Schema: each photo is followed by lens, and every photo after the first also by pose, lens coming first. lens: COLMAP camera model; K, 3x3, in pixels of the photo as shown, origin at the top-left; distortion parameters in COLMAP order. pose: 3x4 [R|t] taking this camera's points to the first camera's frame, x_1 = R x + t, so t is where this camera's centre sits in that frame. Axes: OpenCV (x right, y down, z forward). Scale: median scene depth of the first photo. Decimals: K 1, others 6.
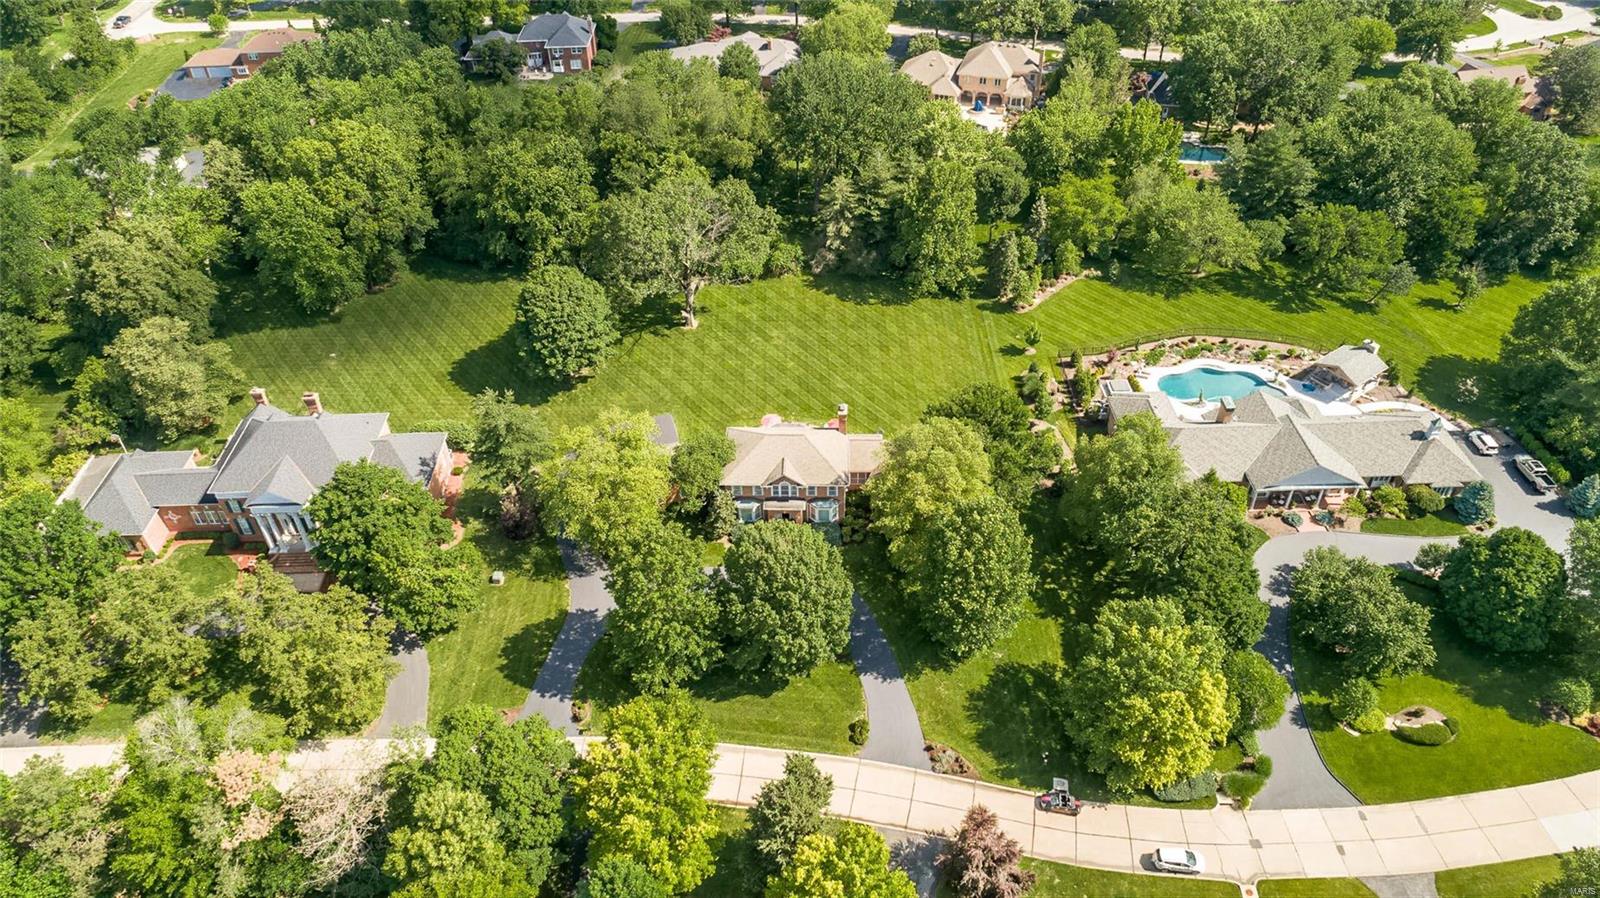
lens RADIAL K [[1071.3, 0, 804.0], [0, 1071.3, 454.2], [0, 0, 1]] dist [-0.018007, 0.008243]
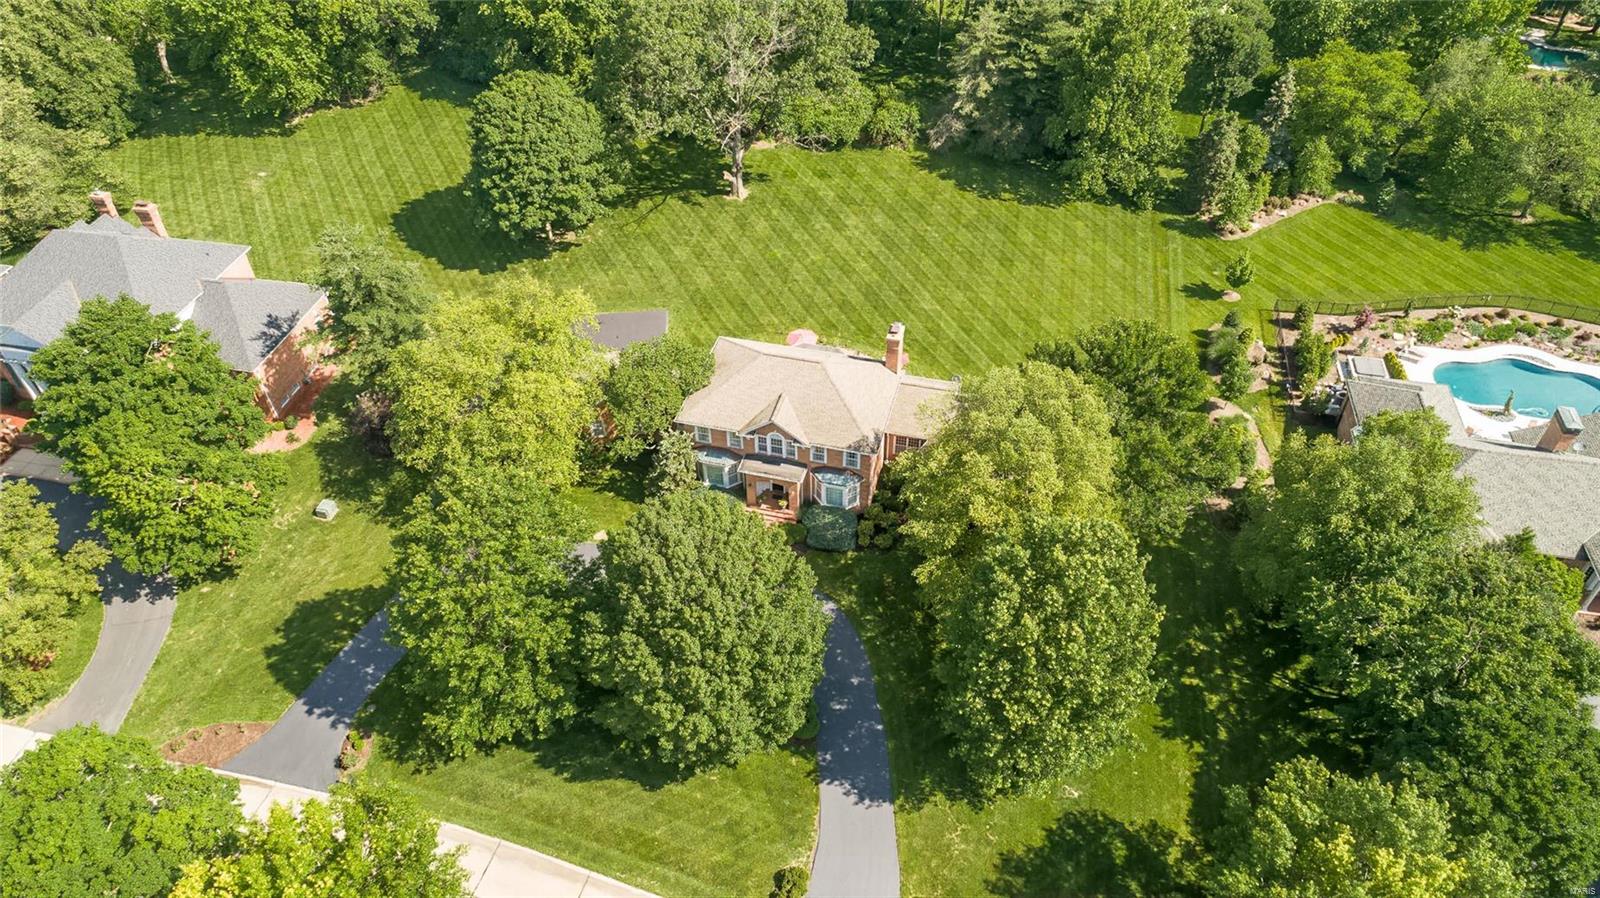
lens RADIAL K [[1071.3, 0, 802.0], [0, 1071.3, 455.6], [0, 0, 1]] dist [-0.018007, 0.008243]
pose [[0.974053, 0.158938, -0.161117, 0.090714], [-0.150928, 0.986669, 0.060873, -0.000966], [0.168644, -0.034976, 0.985056, 0.367727]]
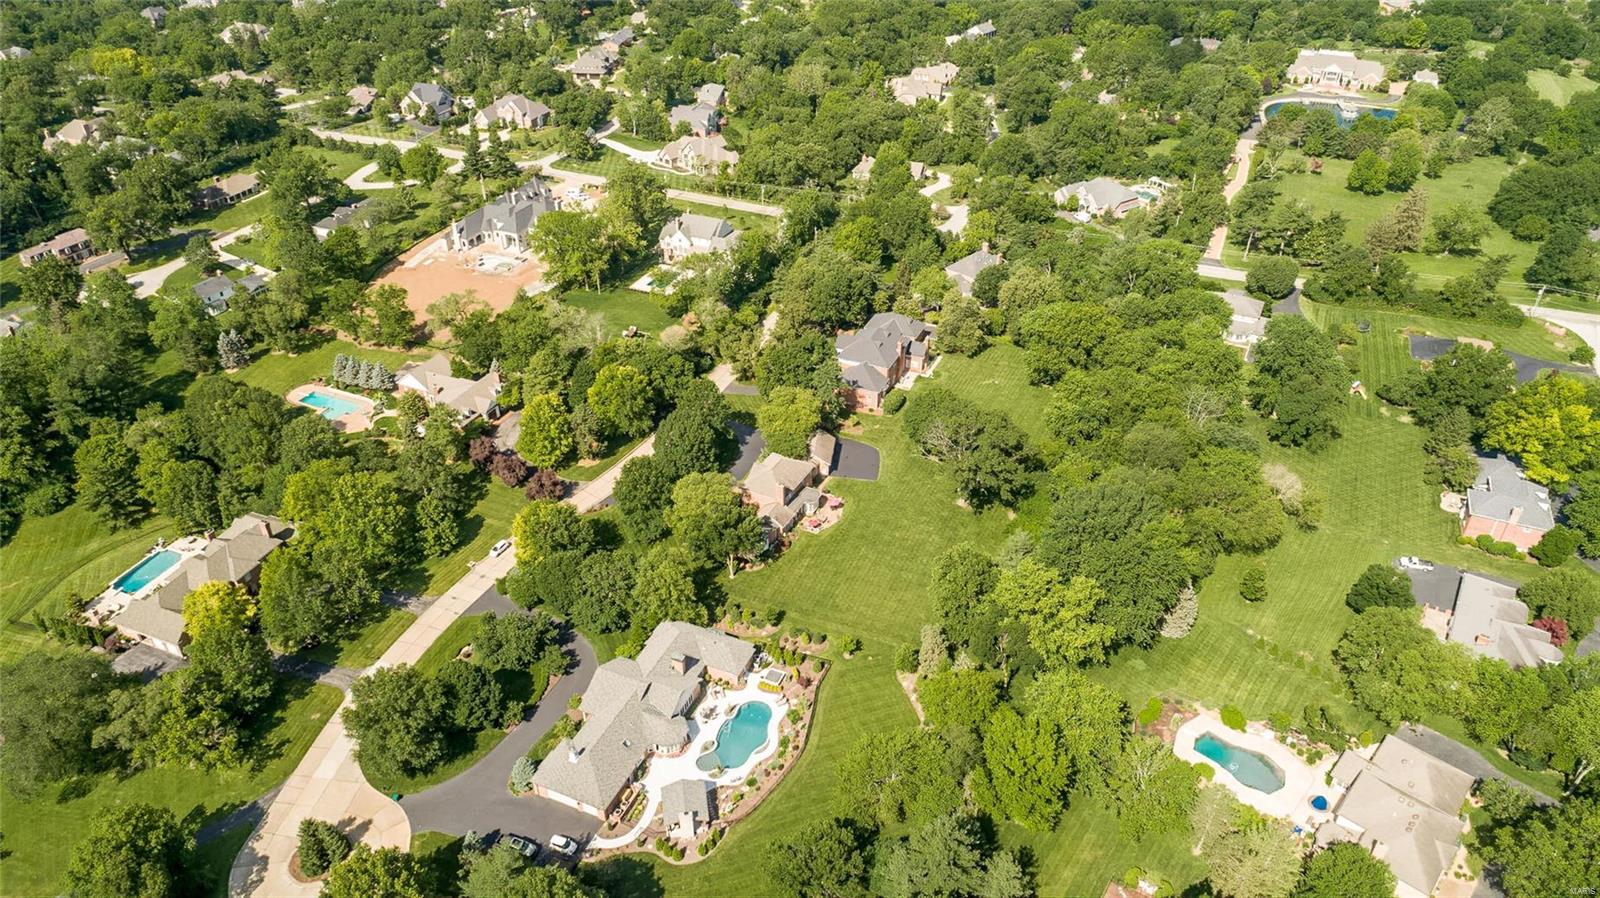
lens RADIAL K [[1071.3, 0, 802.6], [0, 1071.3, 451.3], [0, 0, 1]] dist [-0.018007, 0.008243]
pose [[-0.433614, 0.517541, -0.737652, 1.204842], [-0.573169, 0.473252, 0.668962, -1.182905], [0.695311, 0.712870, 0.091429, 0.799204]]
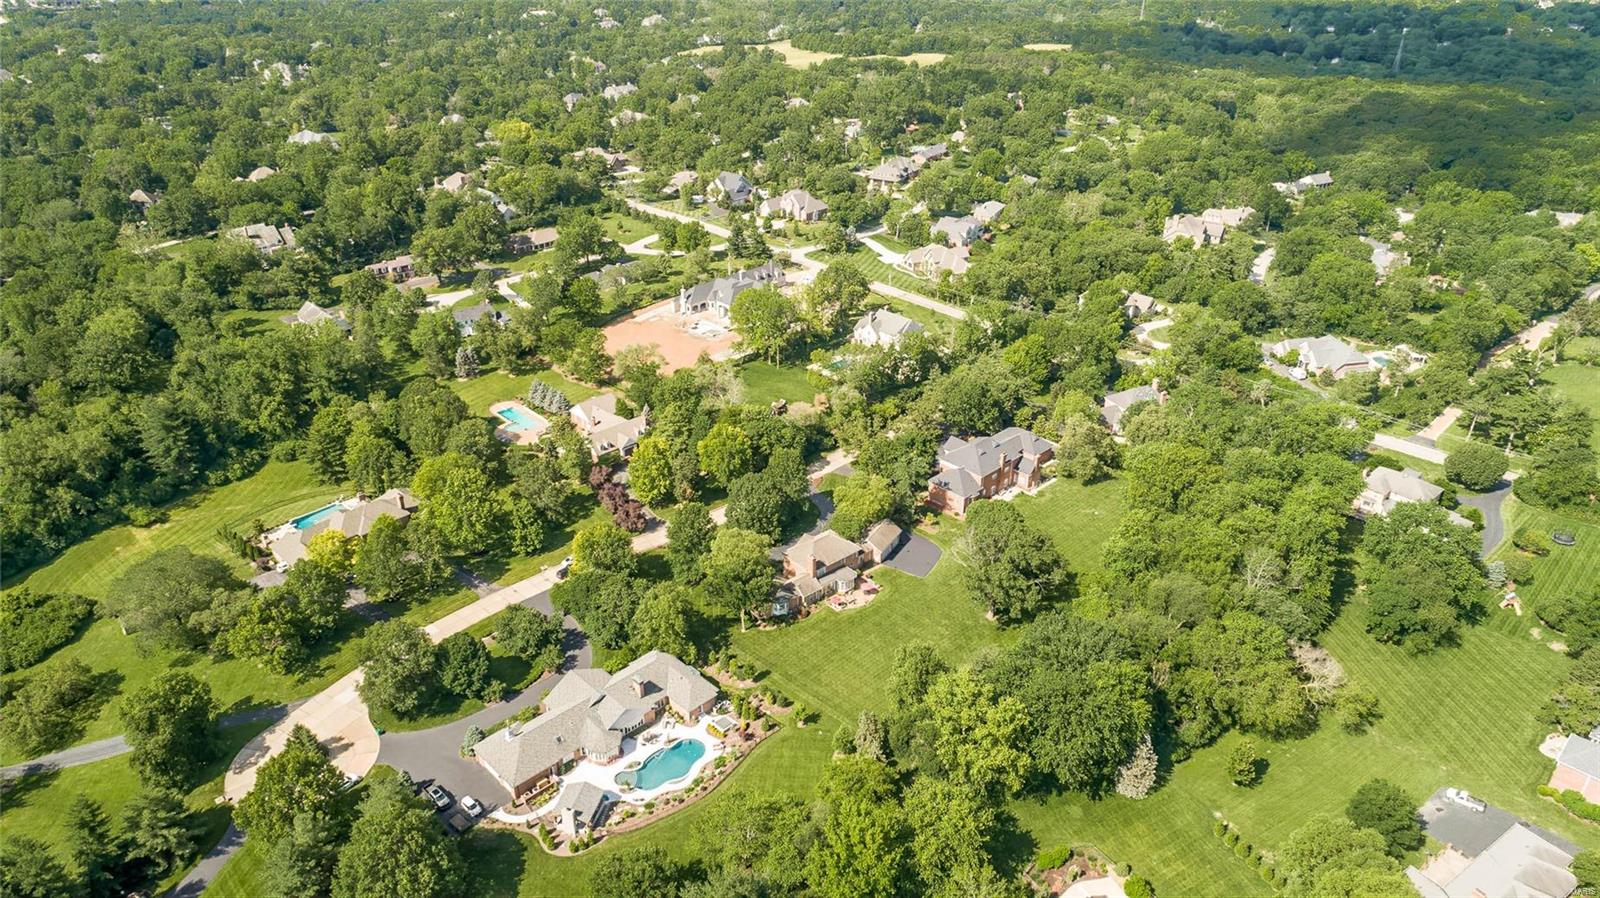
lens RADIAL K [[1071.3, 0, 802.5], [0, 1071.3, 450.3], [0, 0, 1]] dist [-0.018007, 0.008243]
pose [[-0.737872, 0.328904, -0.589379, 1.002953], [-0.427855, 0.447422, 0.785337, -1.461651], [0.522001, 0.831647, -0.189417, 1.138654]]
